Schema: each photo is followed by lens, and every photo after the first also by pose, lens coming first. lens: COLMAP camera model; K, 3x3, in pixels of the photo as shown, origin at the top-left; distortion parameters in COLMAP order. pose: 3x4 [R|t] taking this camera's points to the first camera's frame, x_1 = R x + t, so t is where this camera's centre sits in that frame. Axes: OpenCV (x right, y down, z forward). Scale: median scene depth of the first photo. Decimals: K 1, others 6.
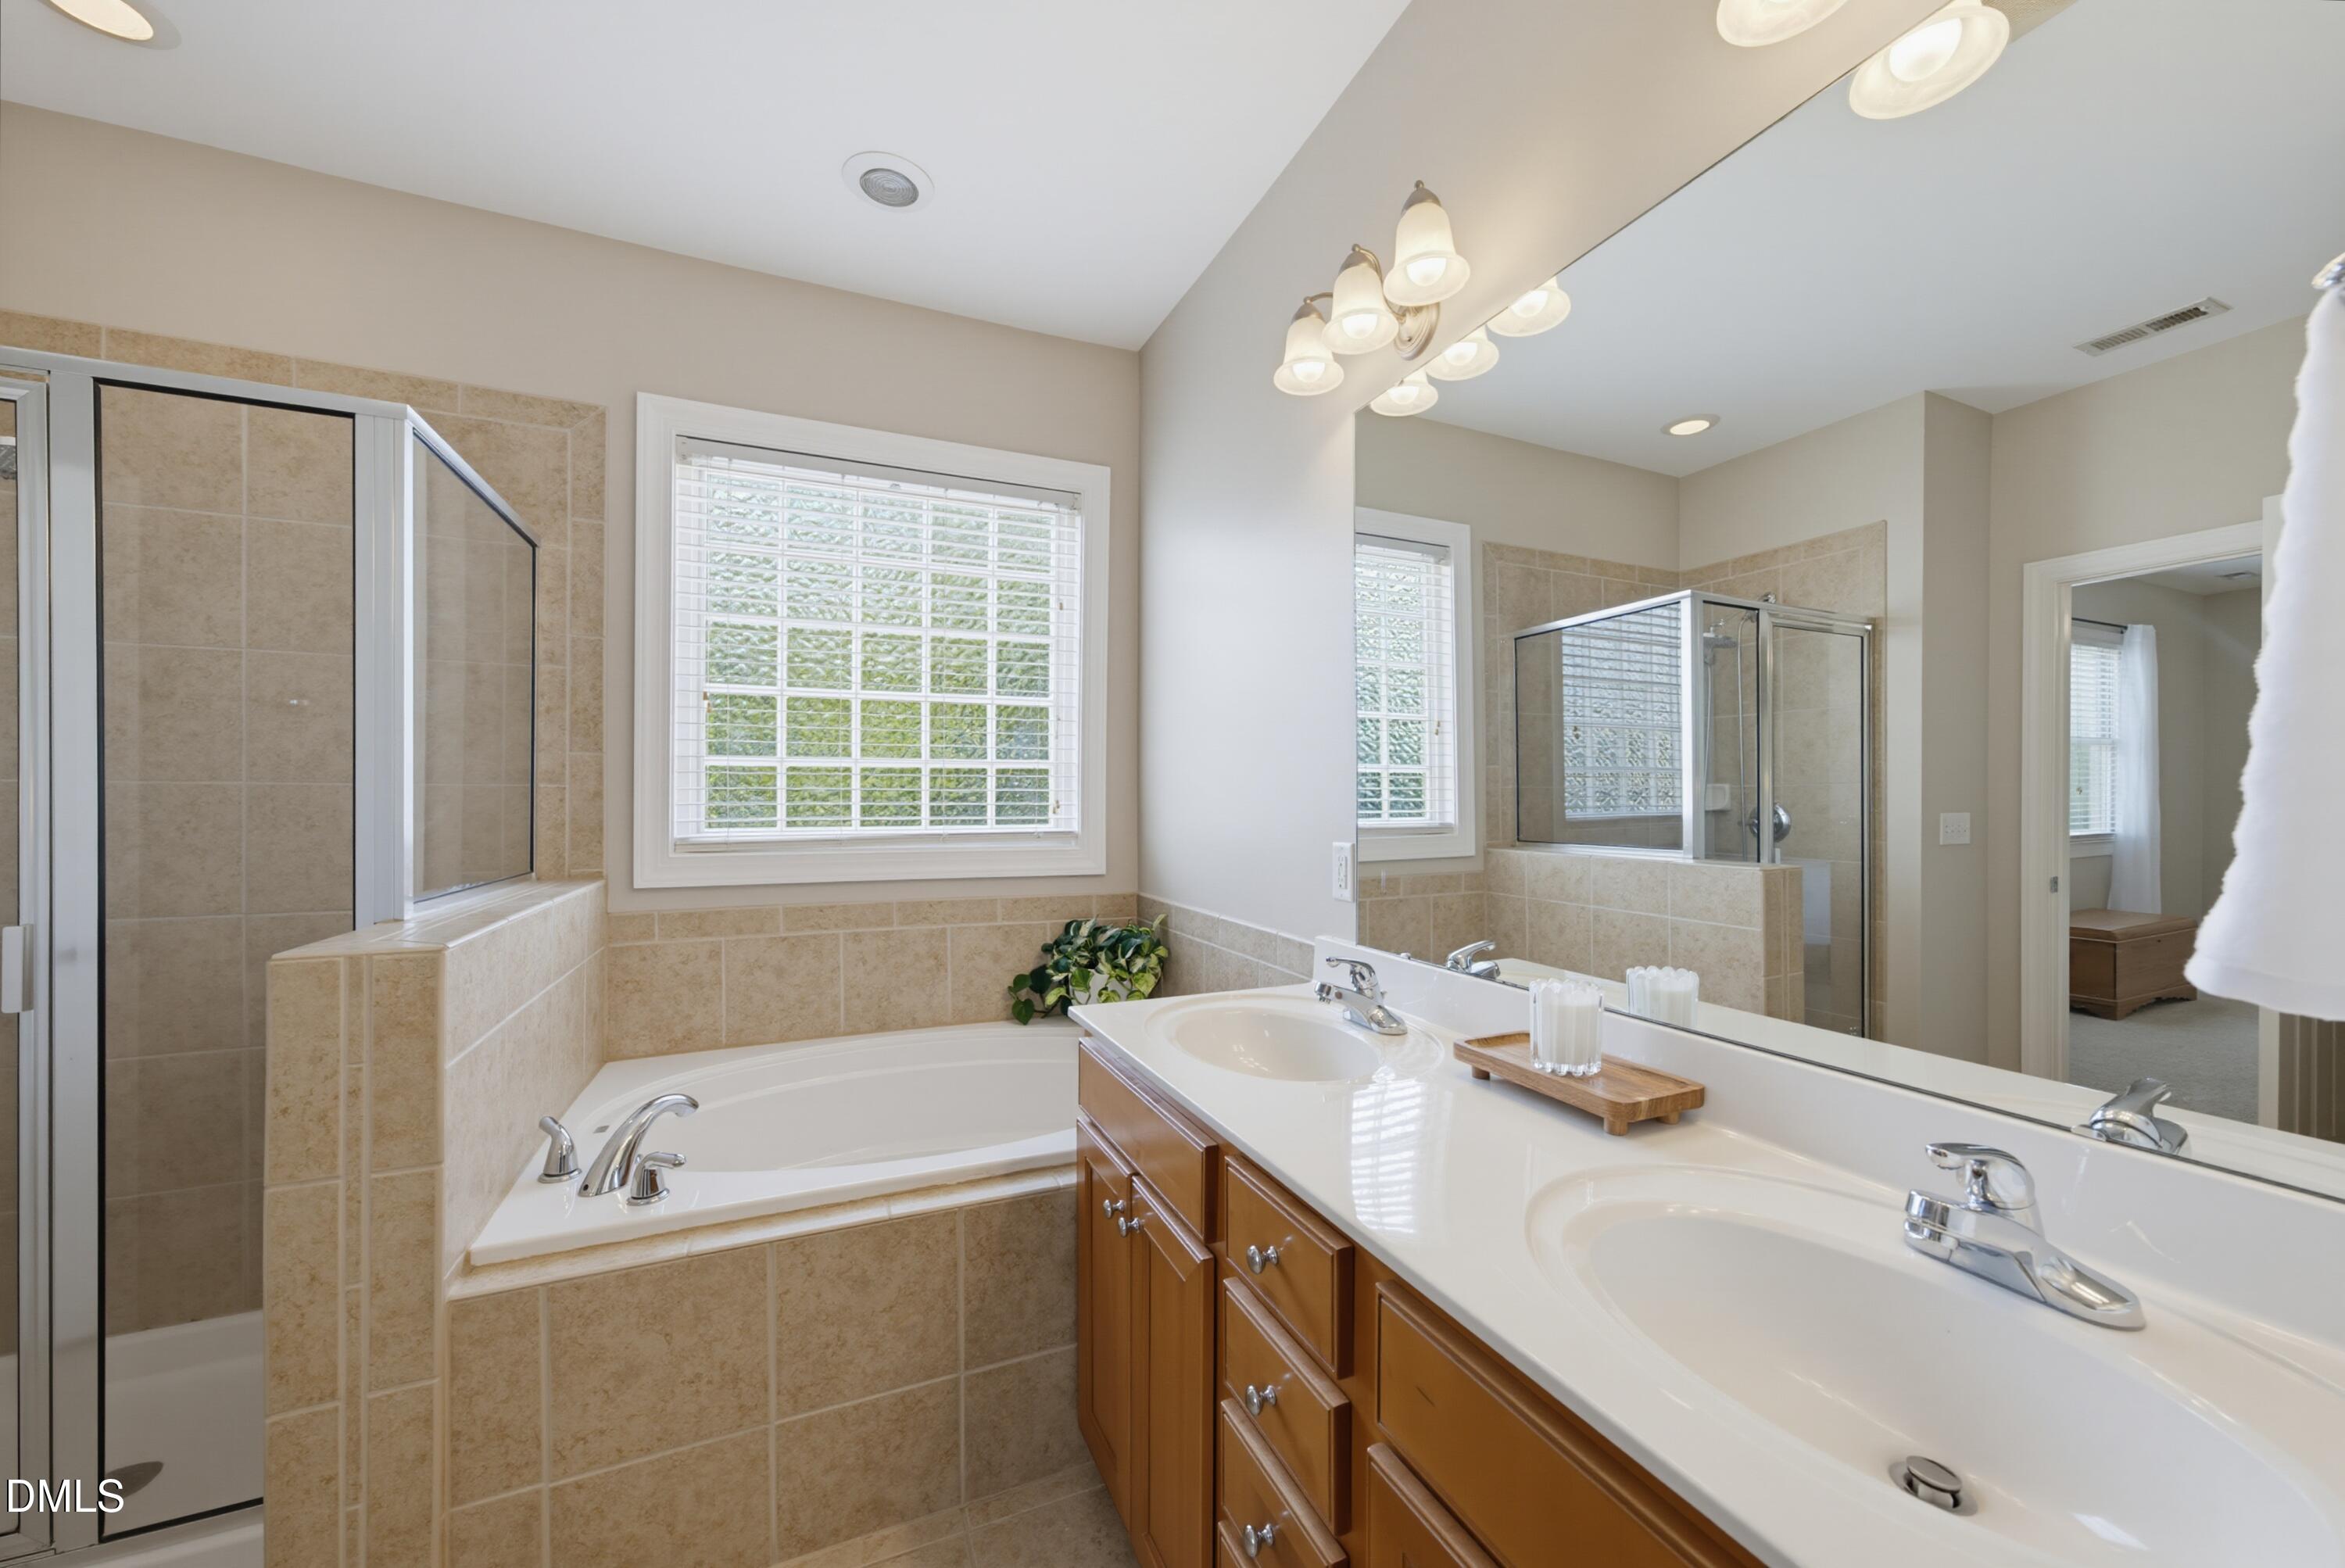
lens RADIAL K [[892.1, 0, 1186.4], [0, 892.1, 800.1], [0, 0, 1]] dist [-0.000525, 0.009364]
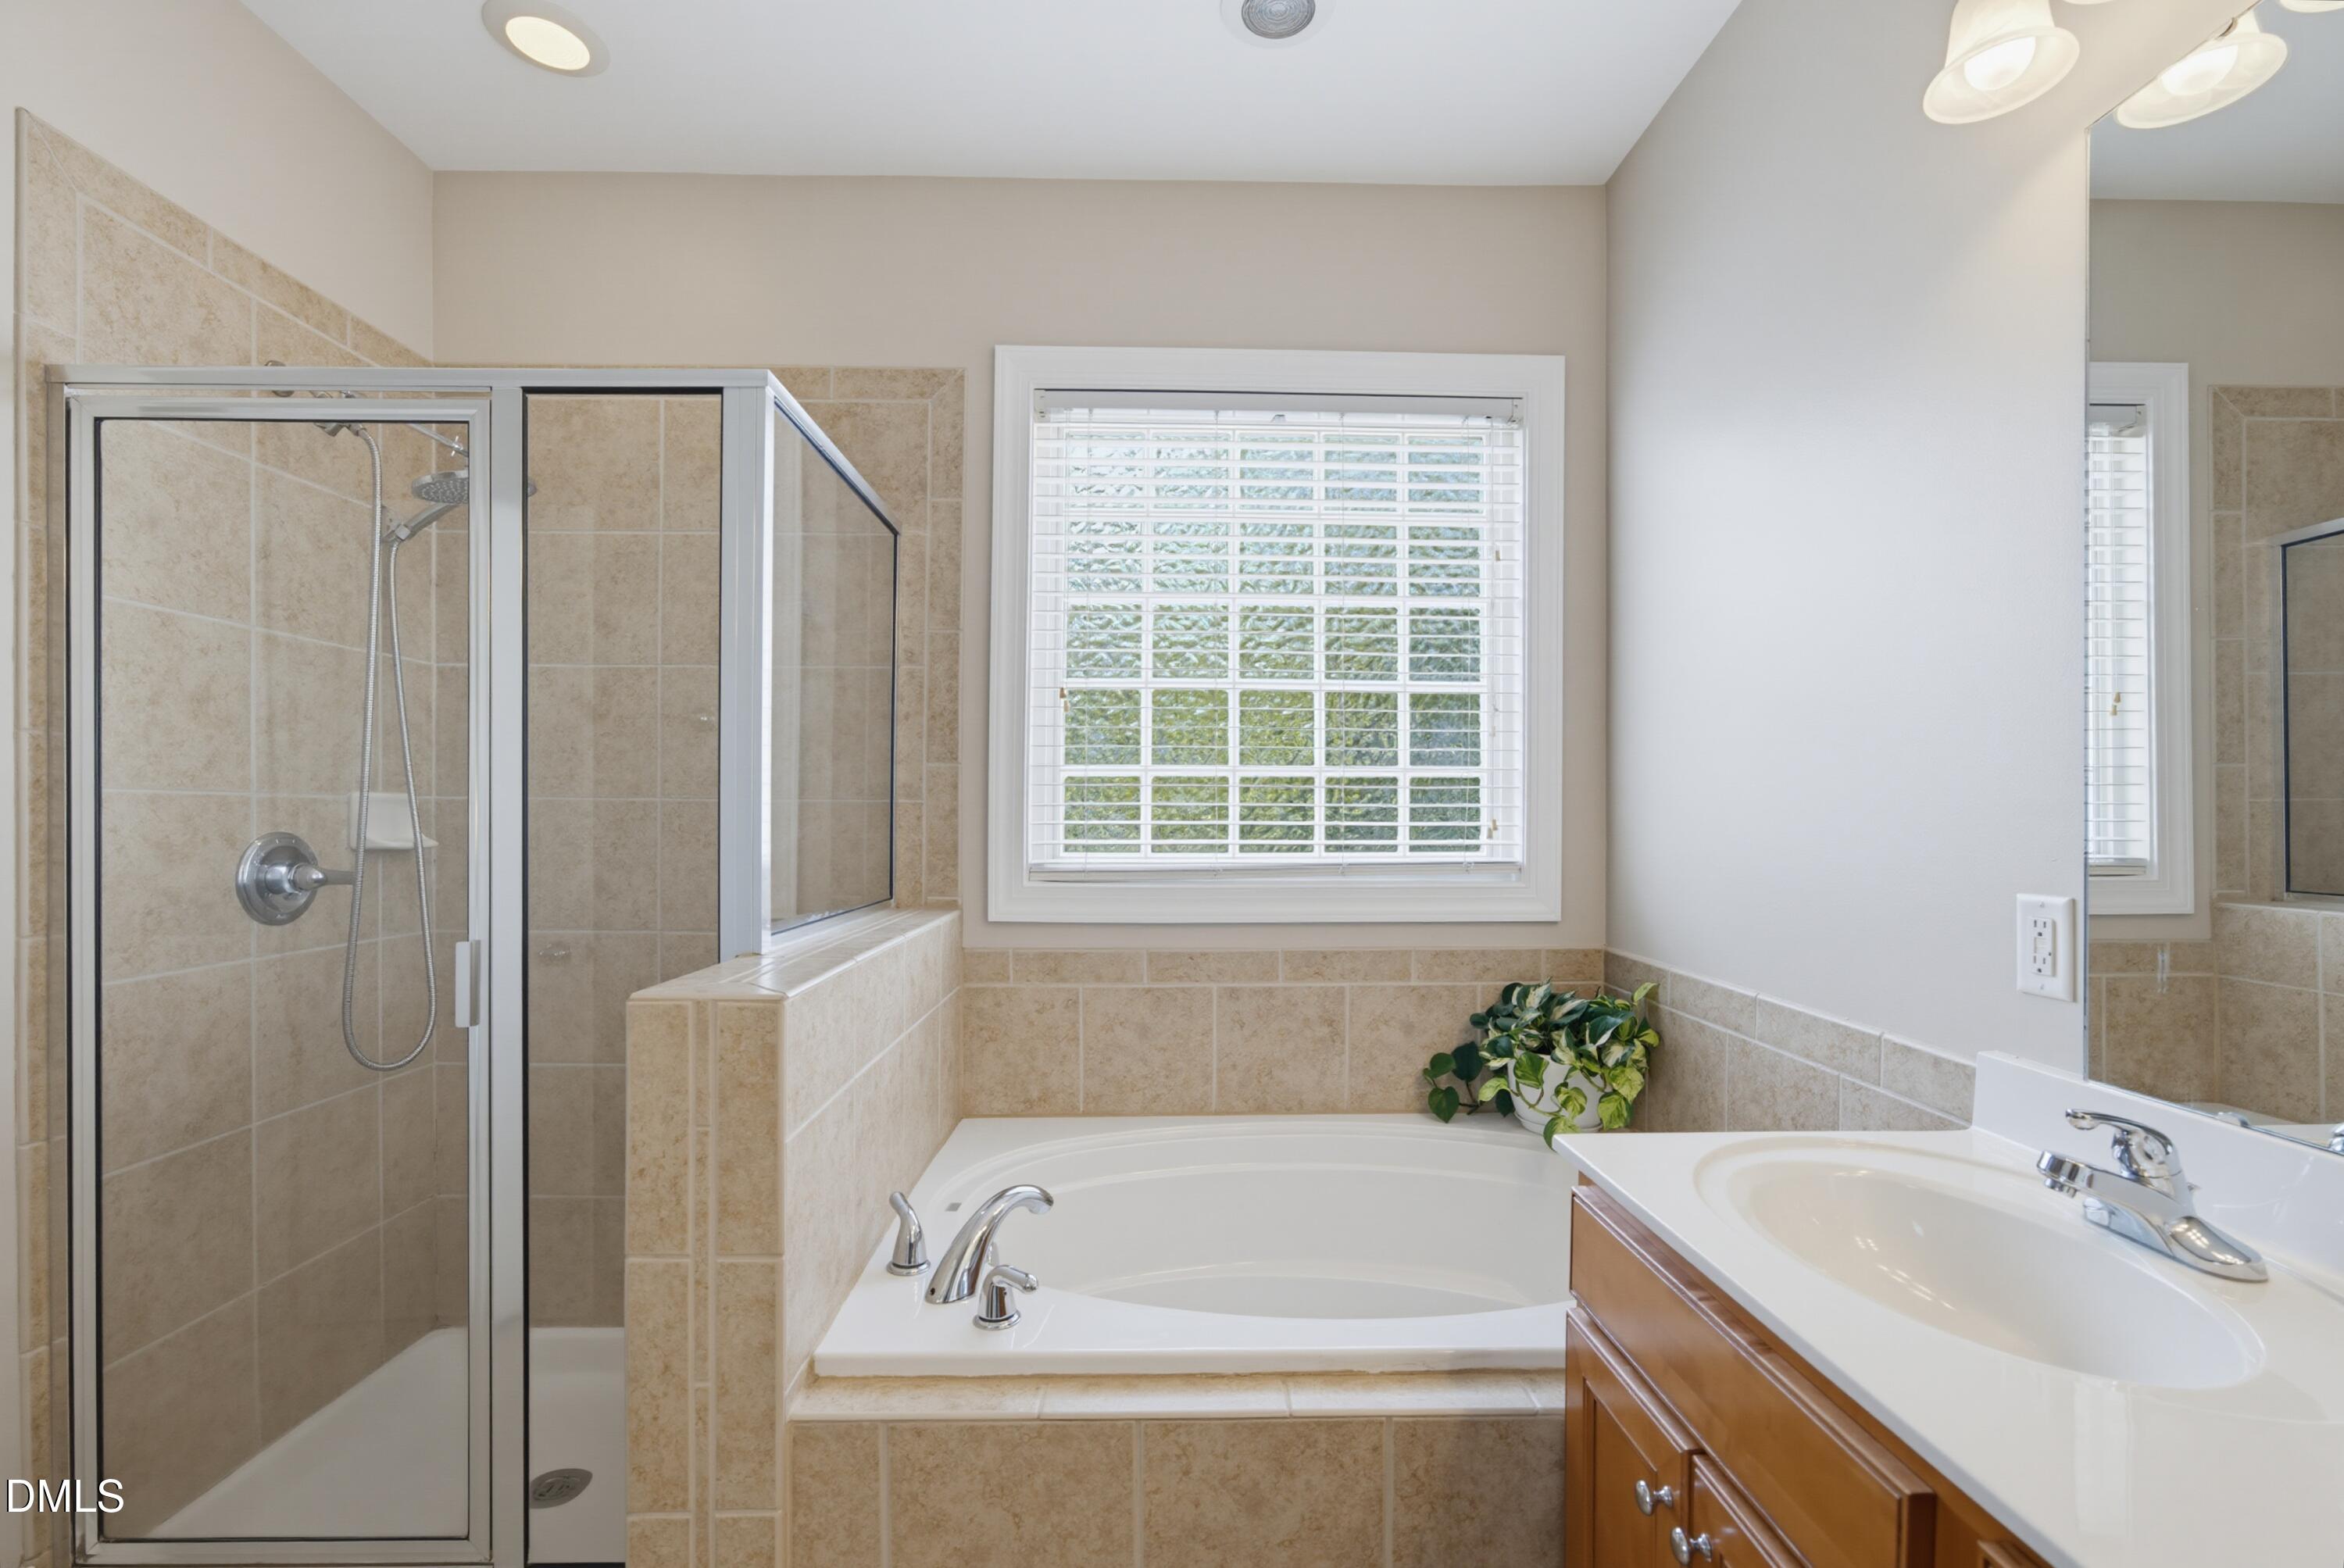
lens RADIAL K [[1024.5, 0, 1171.6], [0, 1024.5, 803.7], [0, 0, 1]] dist [0.029013, 0.000191]
pose [[0.924807, -0.001936, -0.380432, -0.084751], [-0.002697, 0.999929, -0.011646, -0.002801], [0.380427, 0.011797, 0.924736, 0.160618]]
